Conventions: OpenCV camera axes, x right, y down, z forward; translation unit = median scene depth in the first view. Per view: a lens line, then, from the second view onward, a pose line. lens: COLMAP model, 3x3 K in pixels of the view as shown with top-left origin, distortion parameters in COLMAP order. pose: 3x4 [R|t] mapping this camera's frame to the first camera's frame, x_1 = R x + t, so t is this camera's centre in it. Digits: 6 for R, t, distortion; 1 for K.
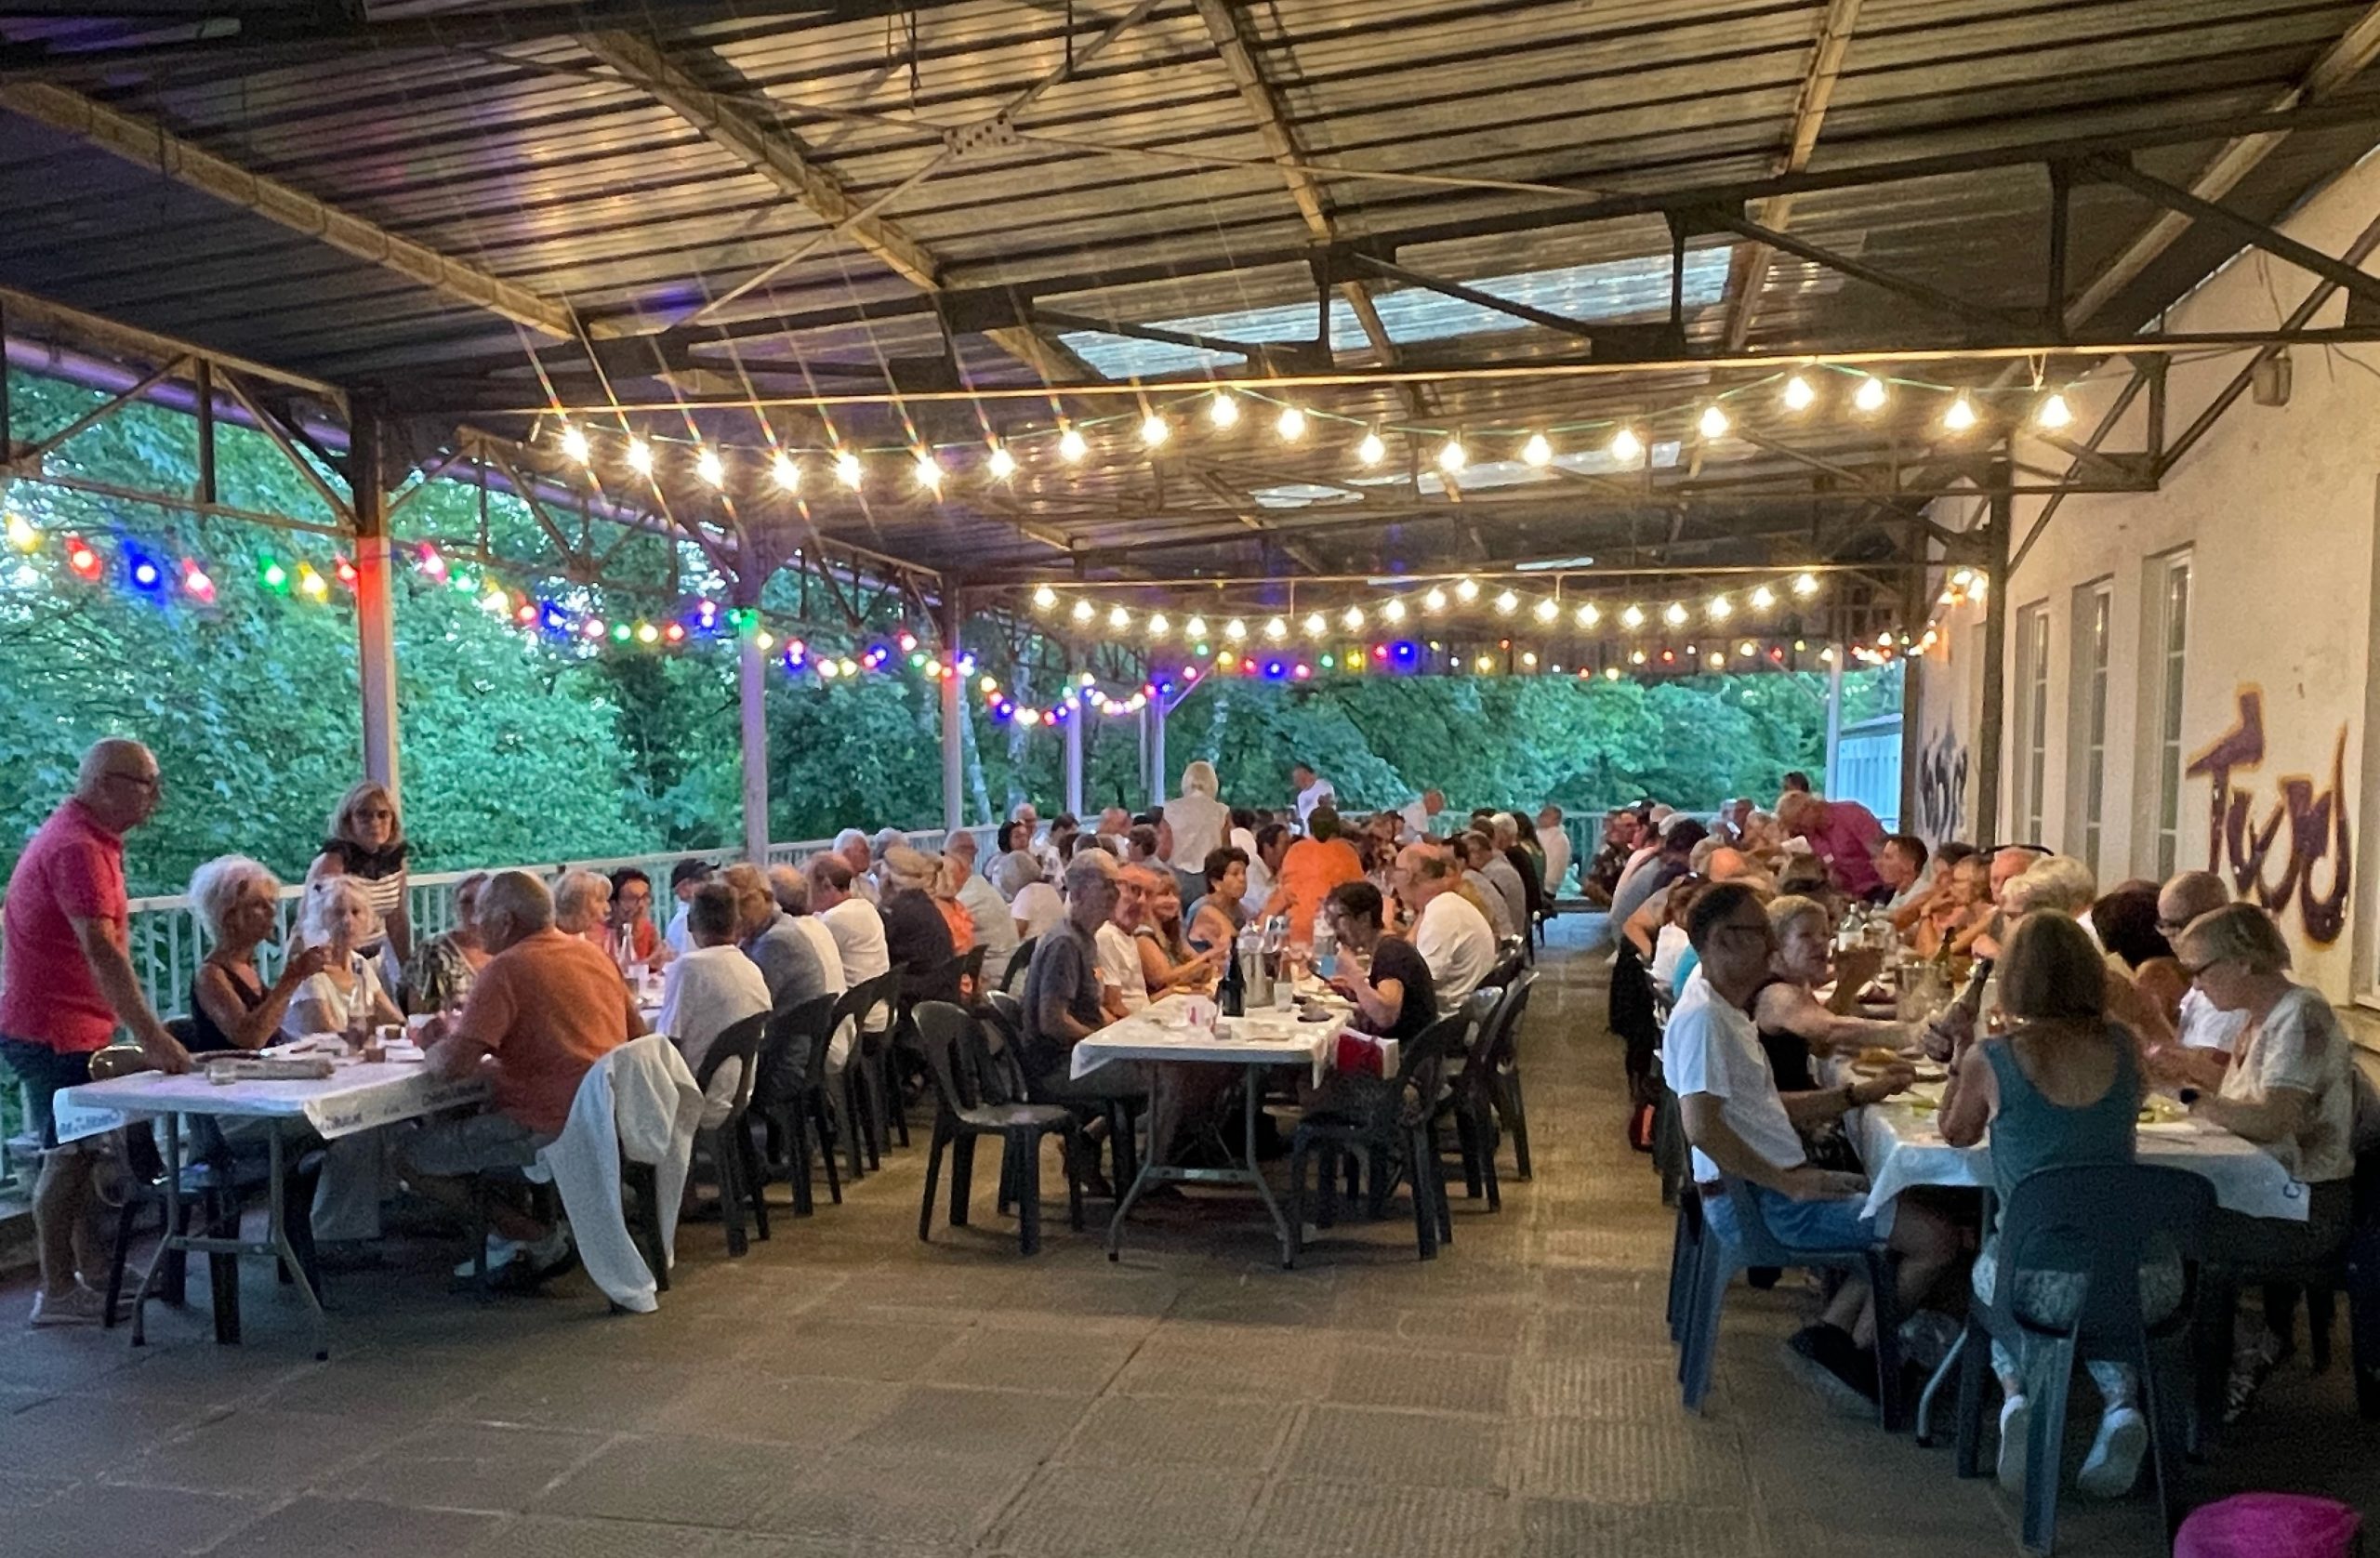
lens RADIAL K [[1990.7, 0, 1190.0], [0, 1990.7, 999.7], [0, 0, 1]] dist [-0.000336, -0.004542]
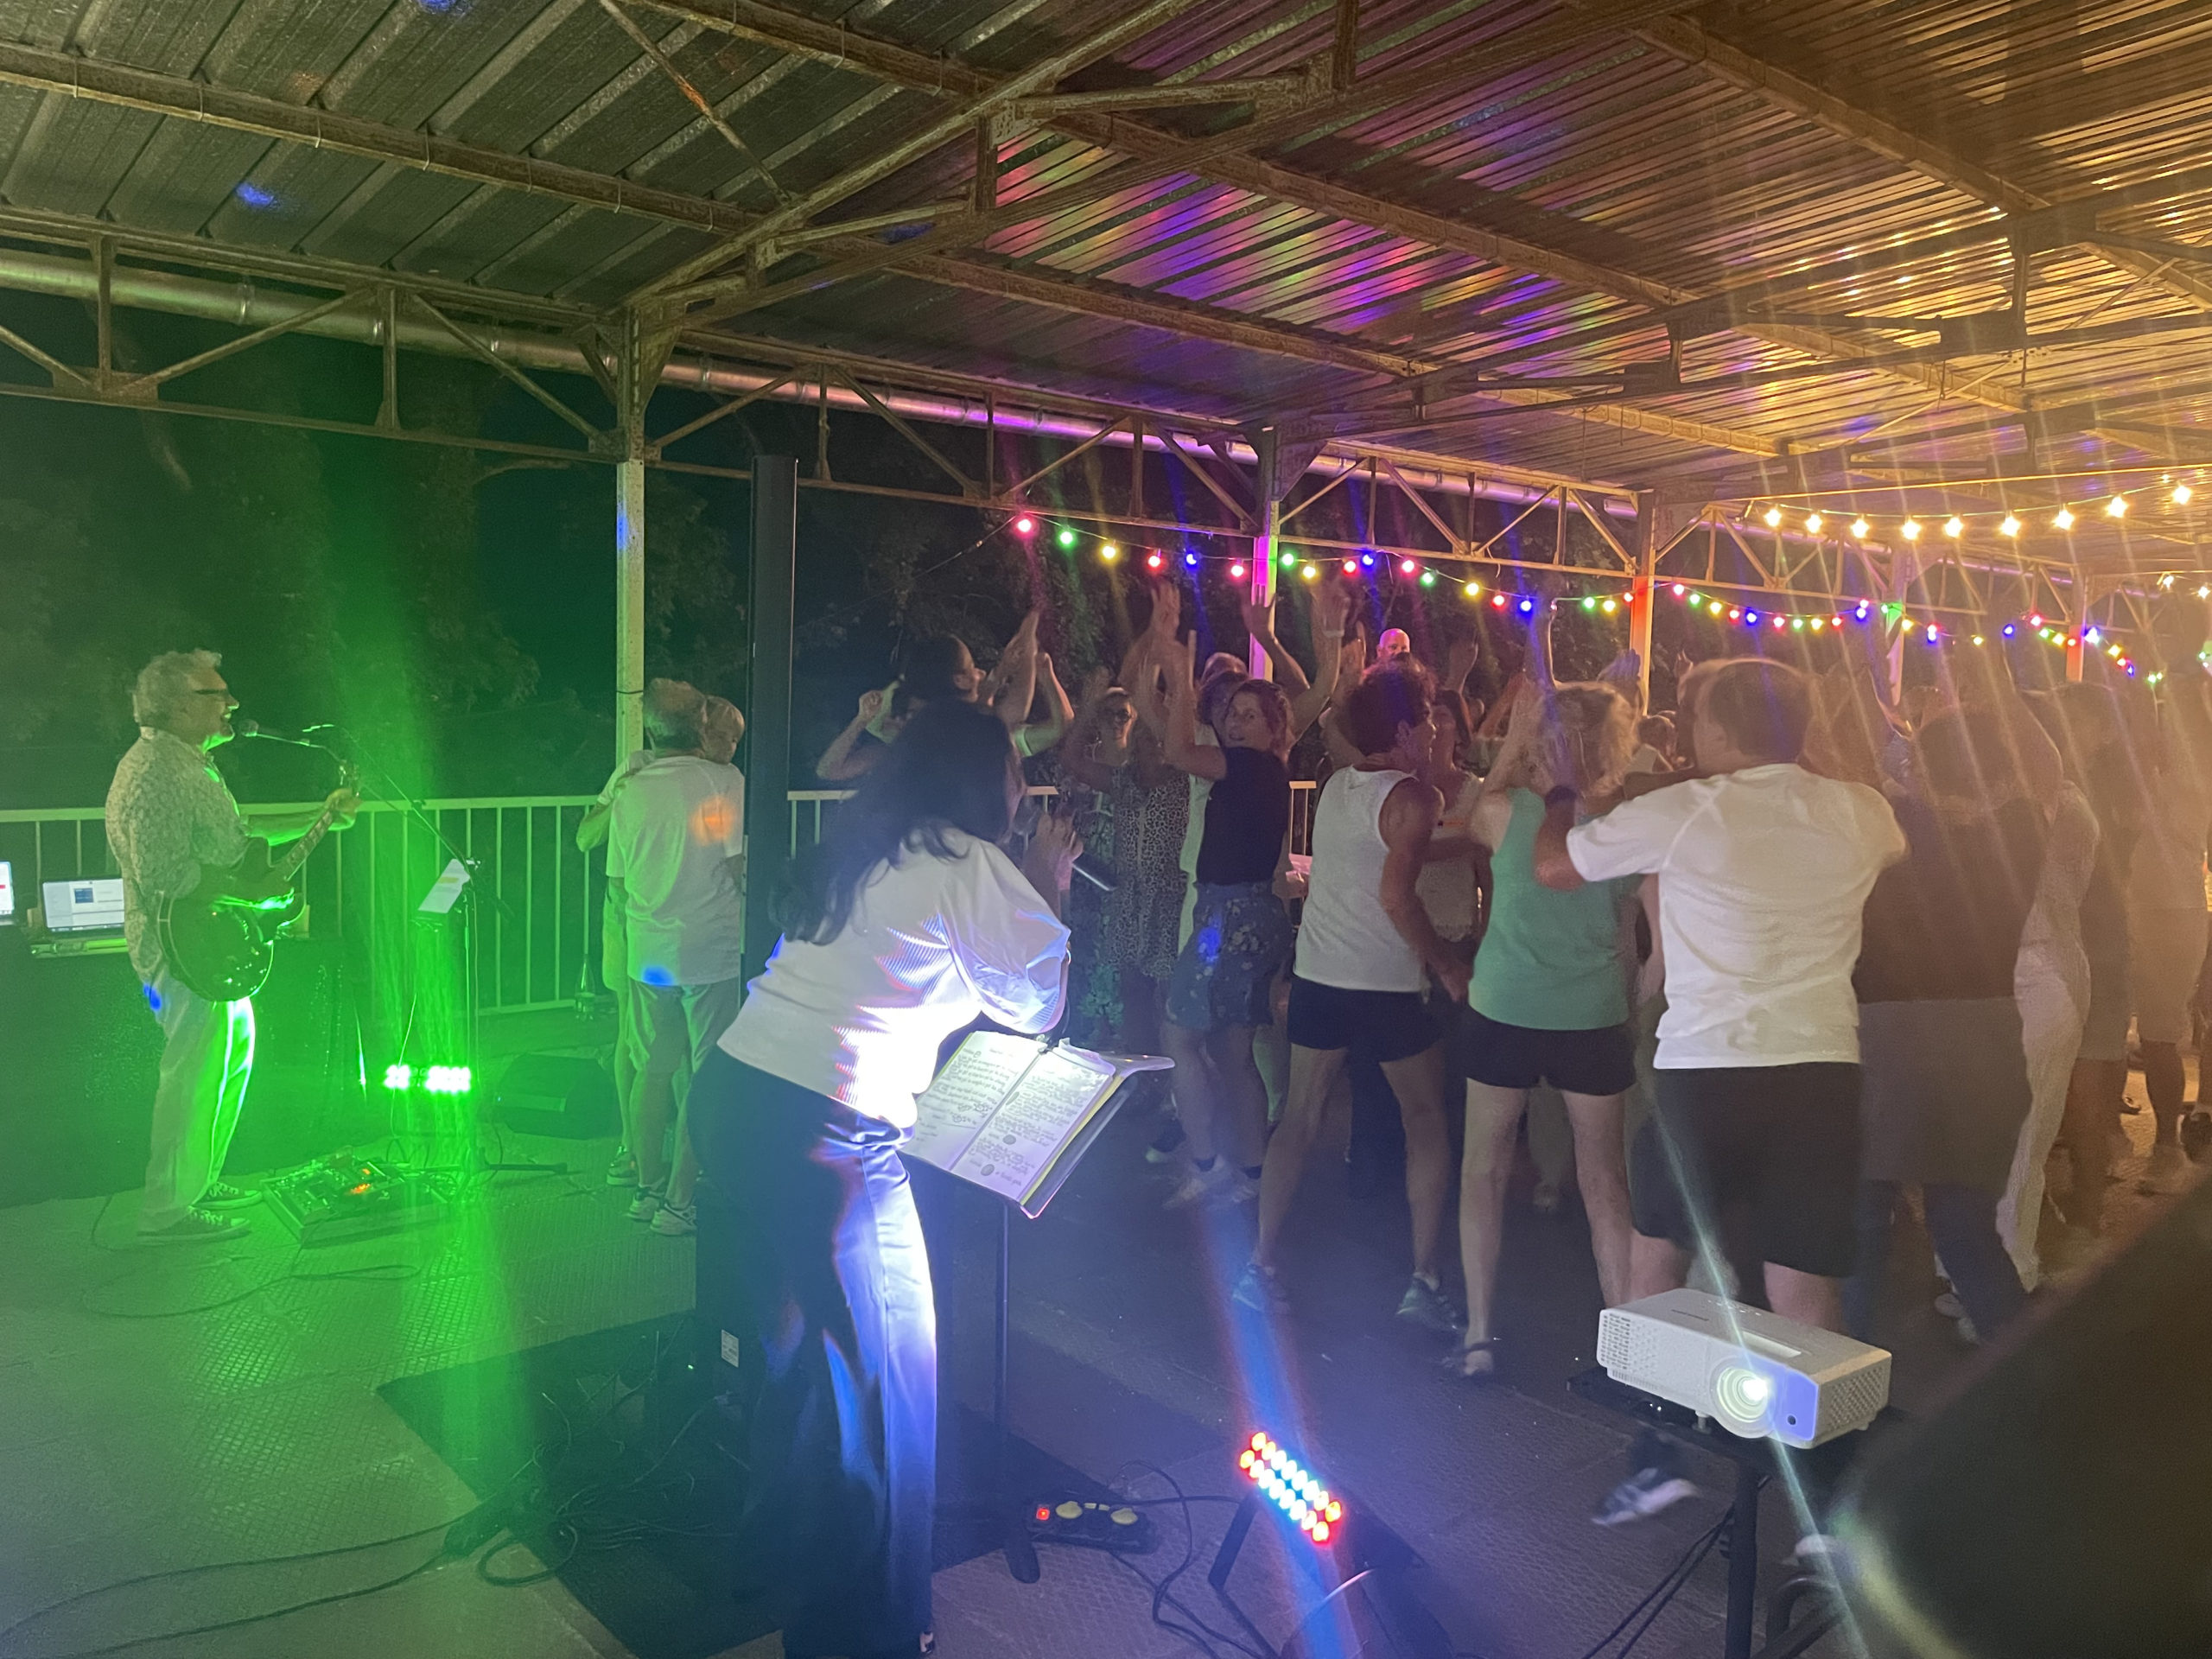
lens RADIAL K [[1670.4, 0, 1106.0], [0, 1670.4, 829.5], [0, 0, 1]] dist [0.084042, -0.120504]
pose [[0.782166, 0.072485, -0.618839, 0.074940], [-0.098090, 0.995150, -0.007416, 0.021947], [0.615301, 0.066502, 0.785482, -0.218658]]
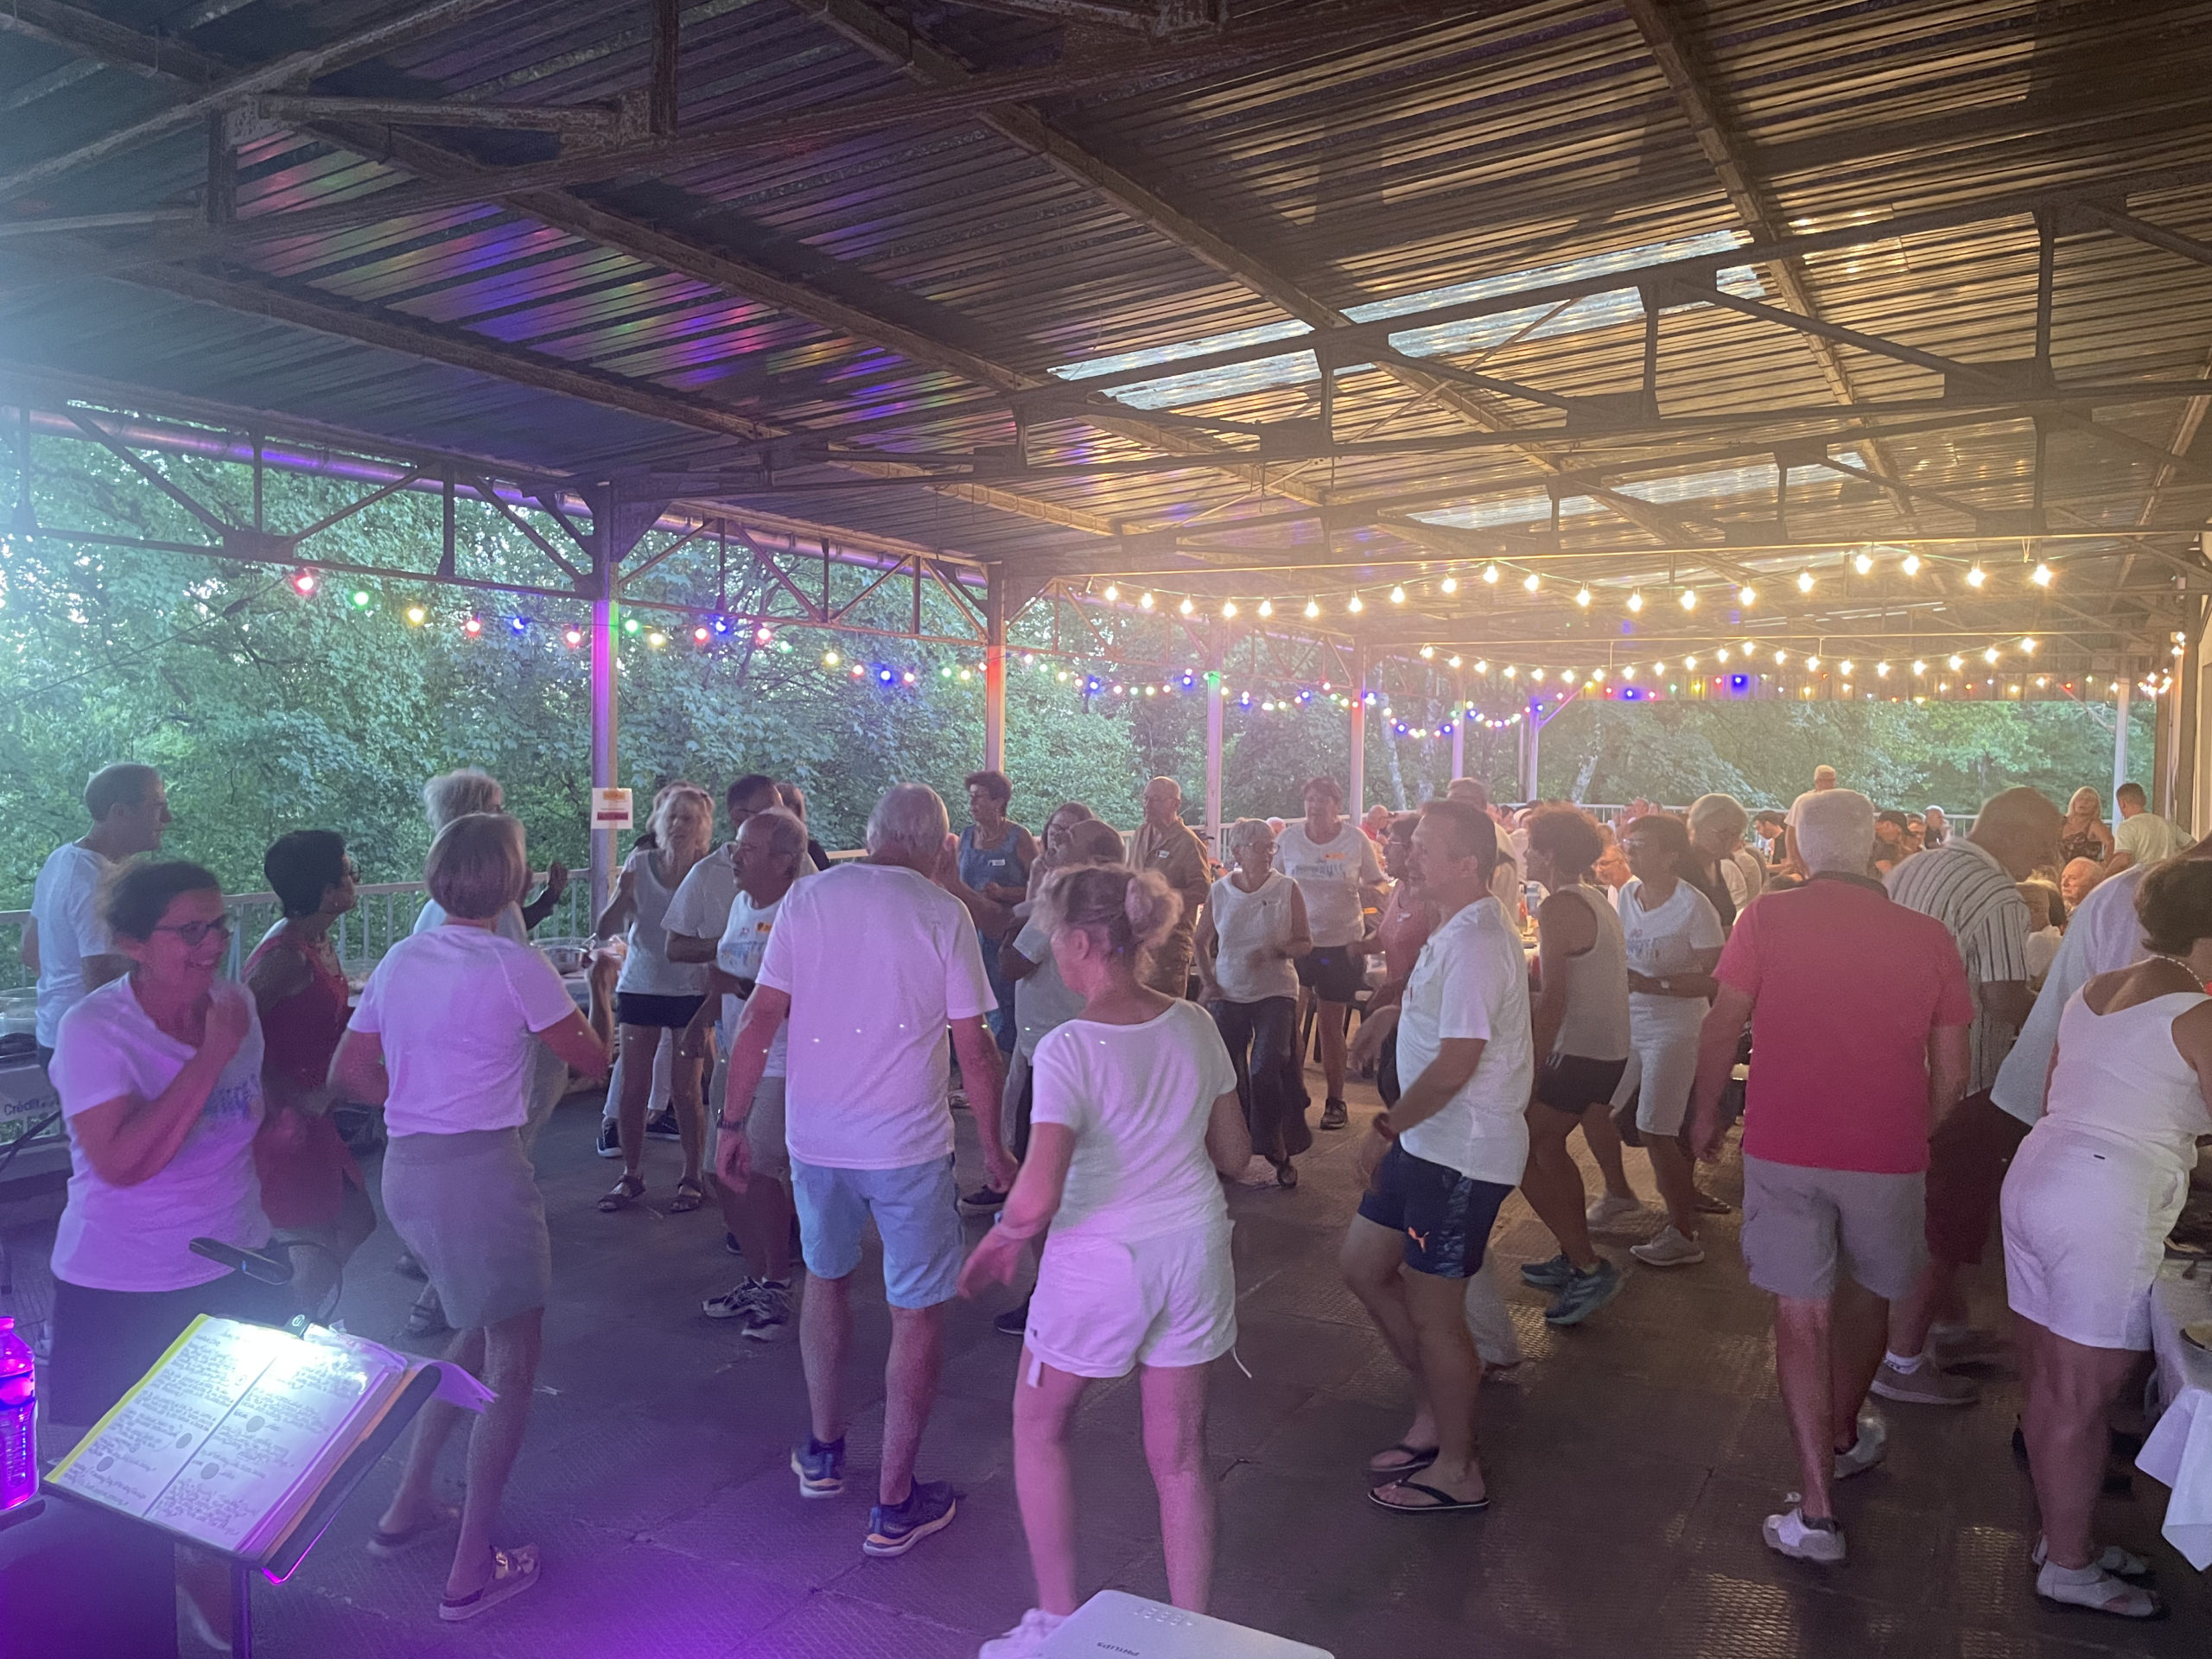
lens RADIAL K [[1670.4, 0, 1106.0], [0, 1670.4, 829.5], [0, 0, 1]] dist [0.084042, -0.120504]
pose [[0.956354, 0.032271, -0.290422, 0.059823], [-0.052227, 0.996757, -0.061226, 0.006903], [0.287504, 0.073722, 0.954938, -0.192268]]
